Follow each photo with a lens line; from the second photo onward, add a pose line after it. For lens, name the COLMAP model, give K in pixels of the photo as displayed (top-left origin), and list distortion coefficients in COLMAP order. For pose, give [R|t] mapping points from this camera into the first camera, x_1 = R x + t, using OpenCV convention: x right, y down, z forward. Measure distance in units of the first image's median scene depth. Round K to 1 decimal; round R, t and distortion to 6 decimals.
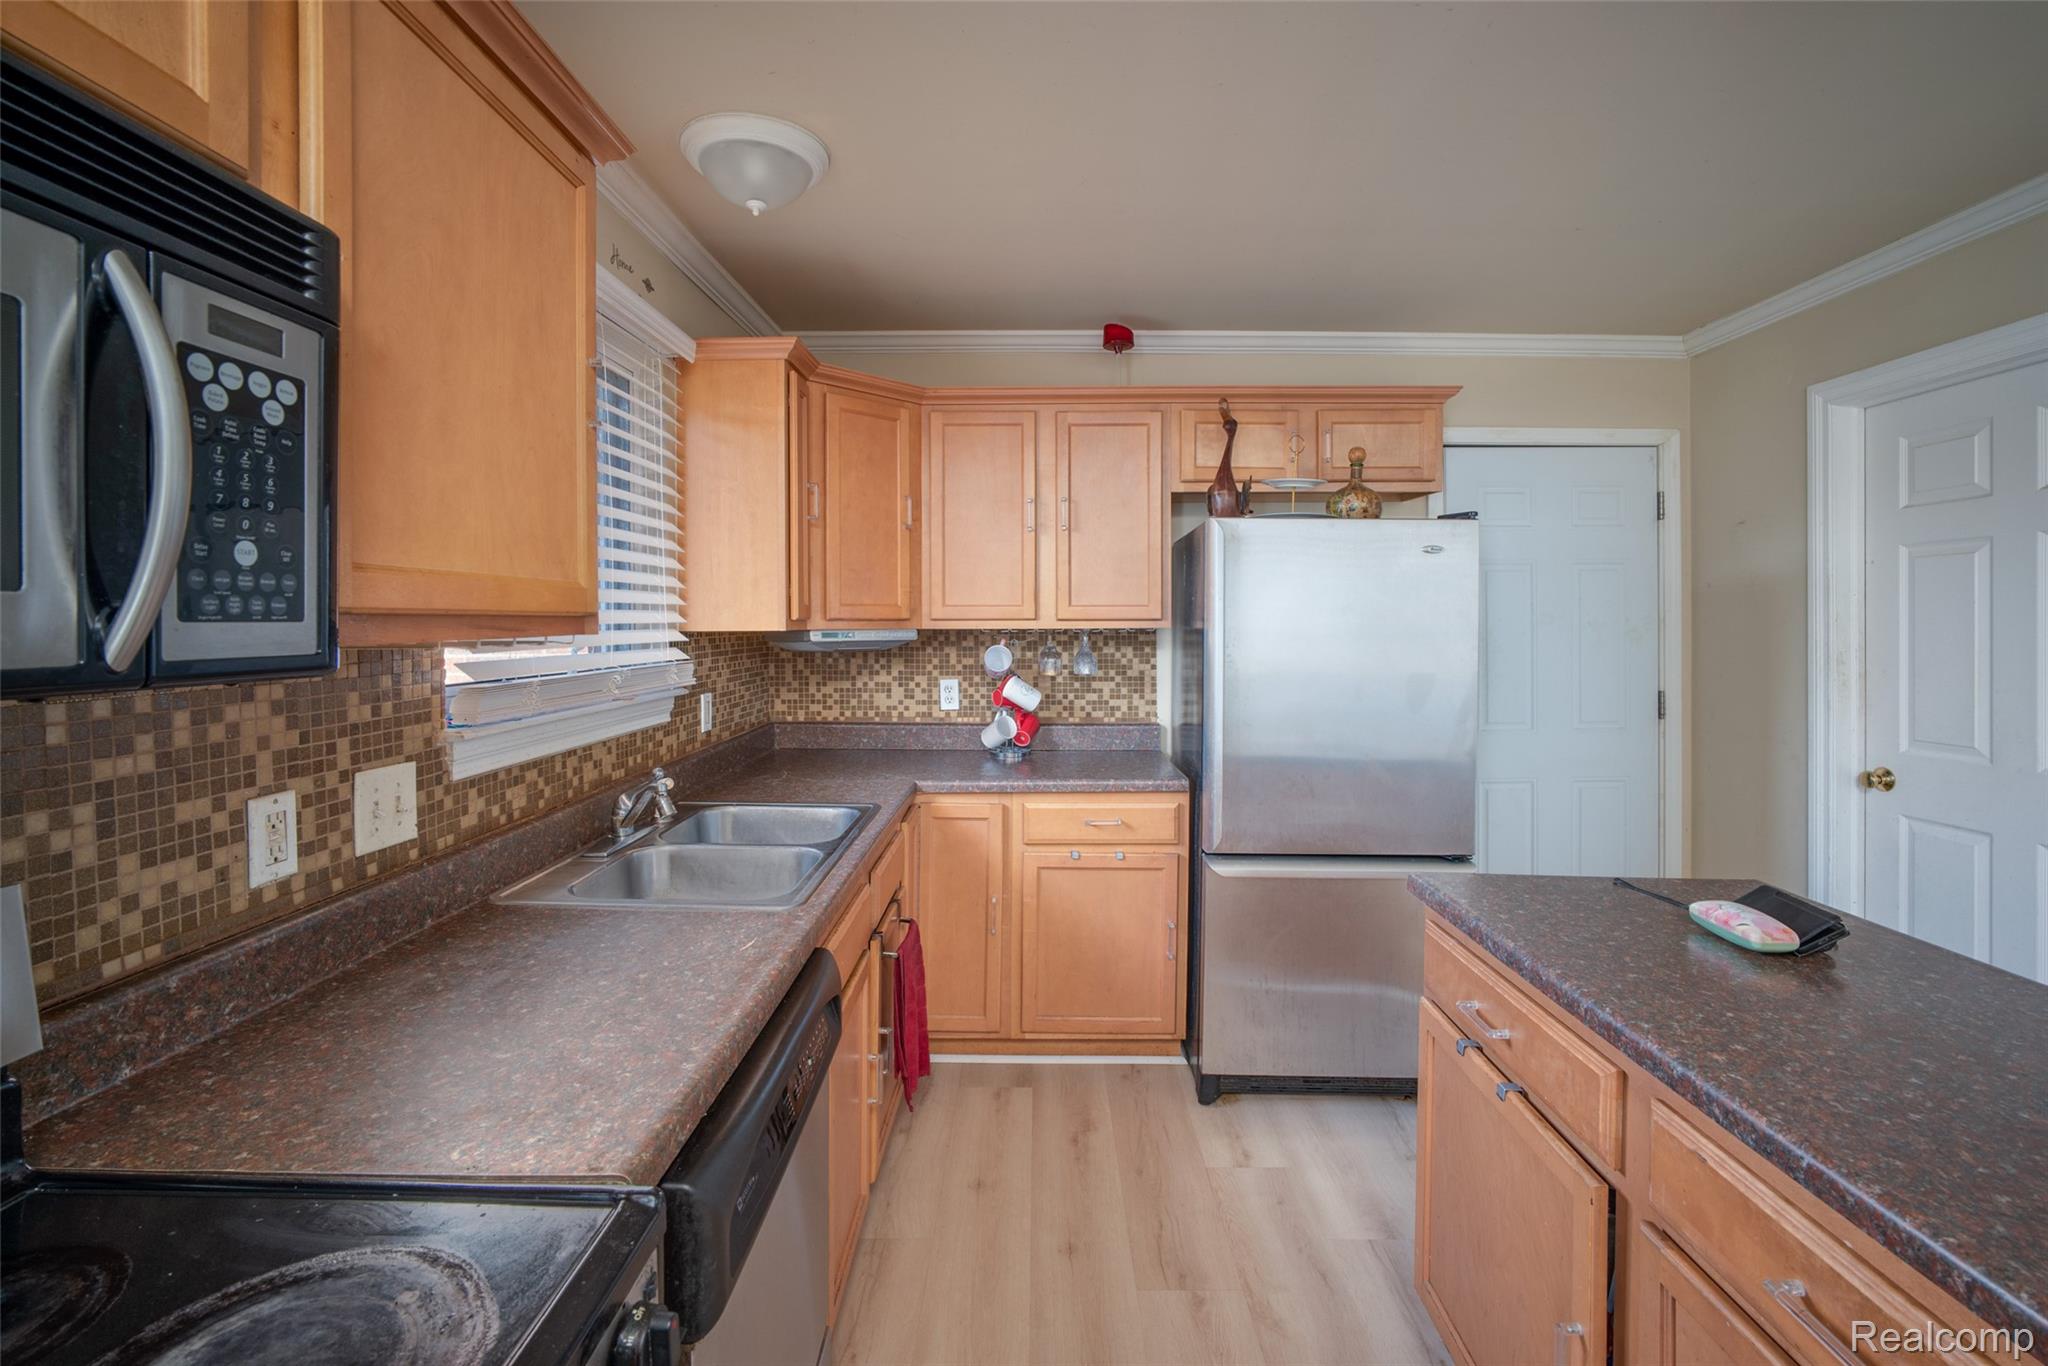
lens RADIAL K [[876.5, 0, 1002.4], [0, 876.5, 684.4], [0, 0, 1]] dist [-0.024831, 0.012745]
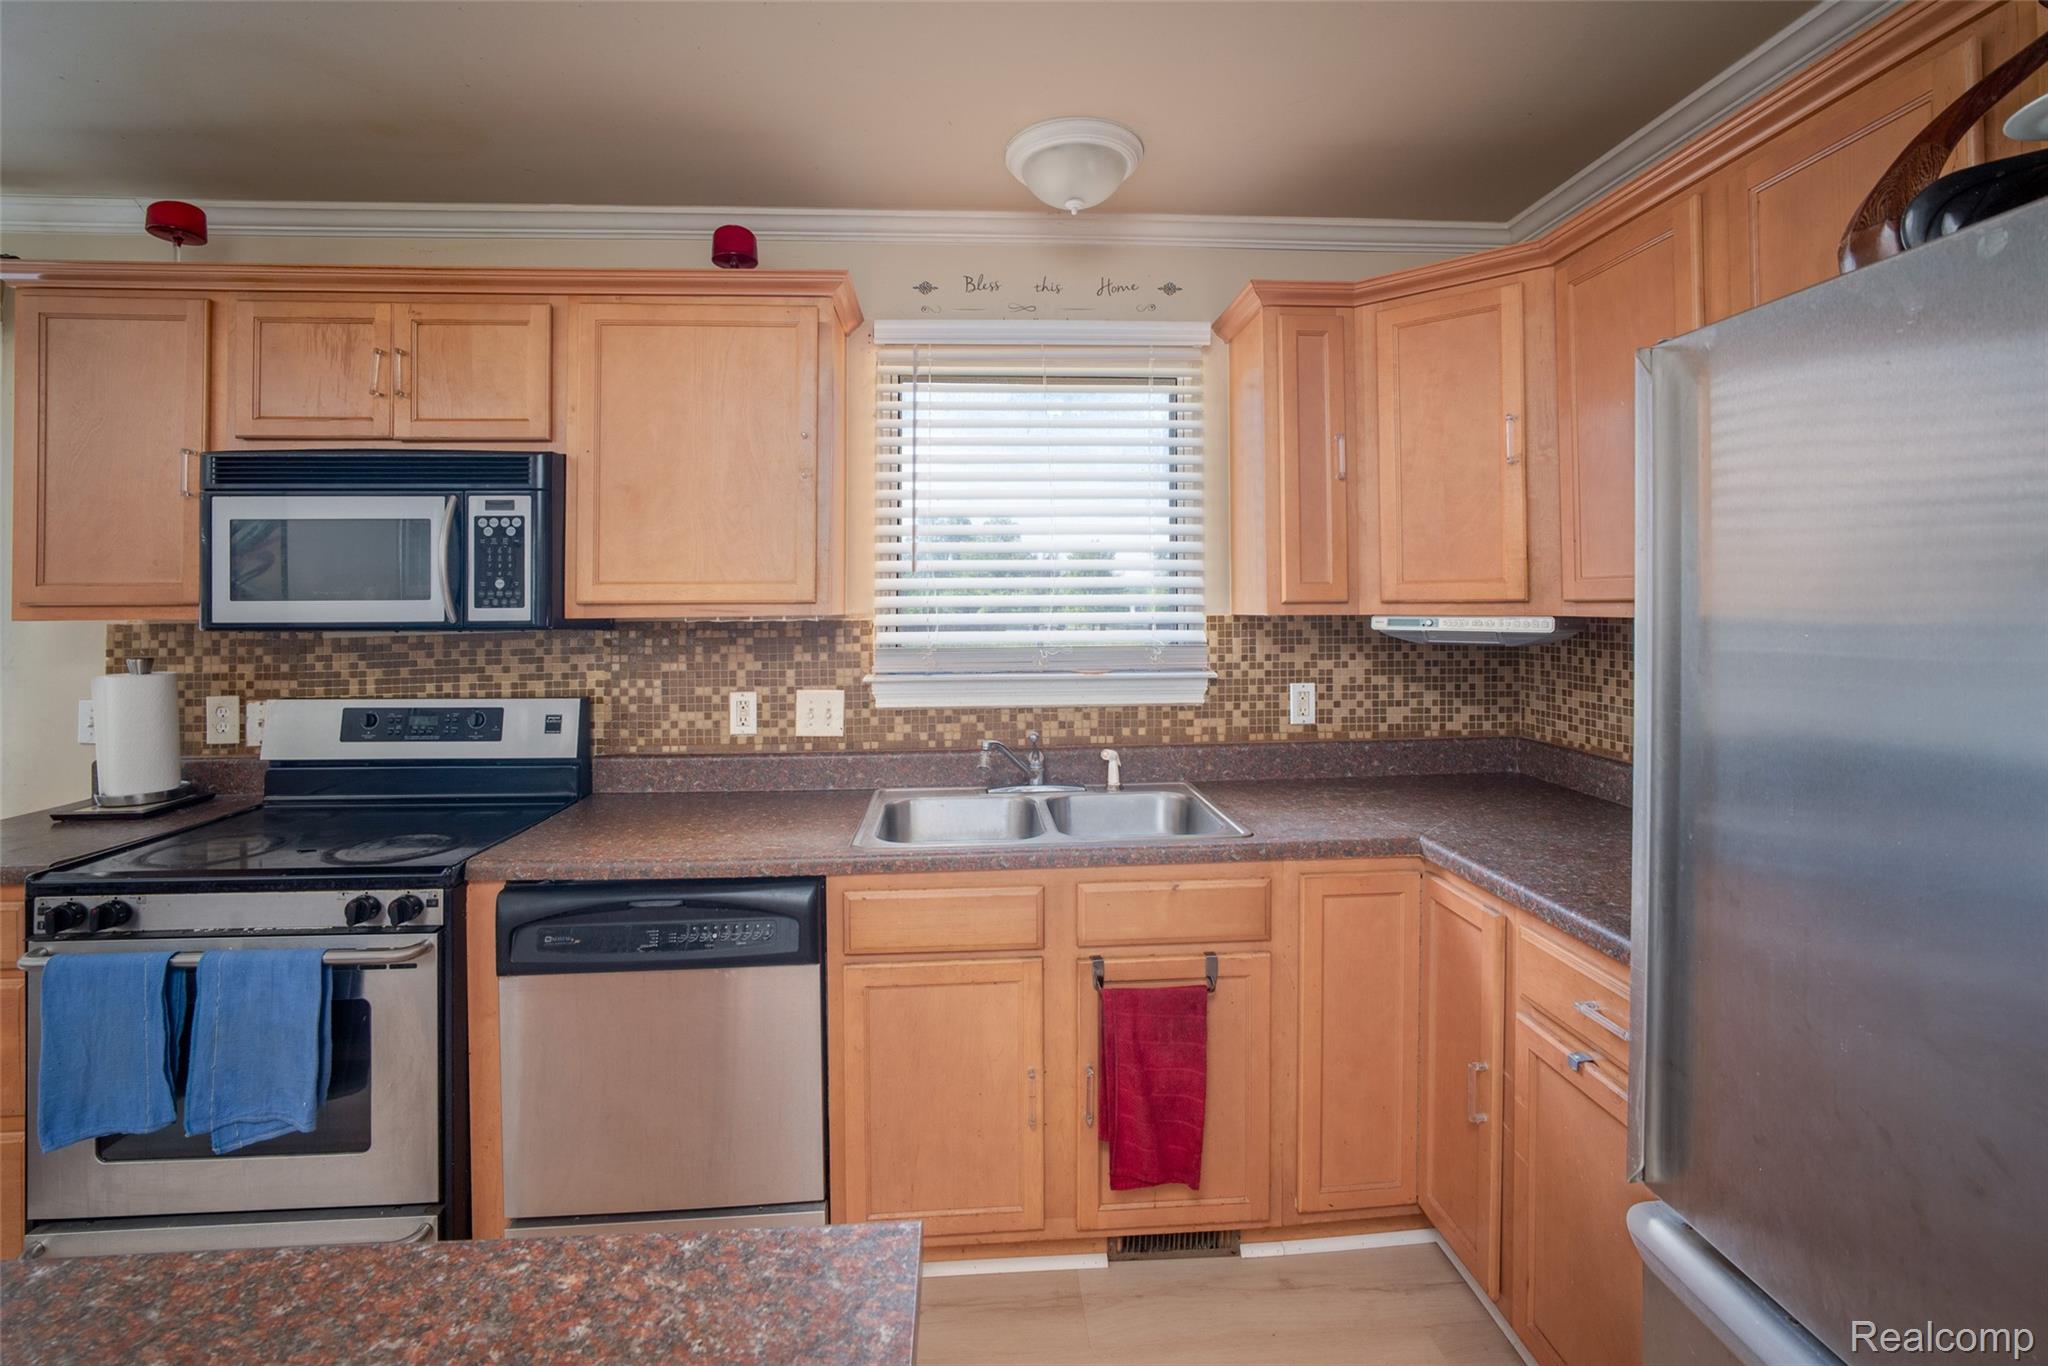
lens RADIAL K [[889.5, 0, 1029.9], [0, 889.5, 632.6], [0, 0, 1]] dist [-0.023284, 0.000655]
pose [[0.107654, 0.031812, -0.993679, 1.053010], [-0.067226, 0.997433, 0.024649, -0.087586], [0.991913, 0.064148, 0.109516, 1.172560]]
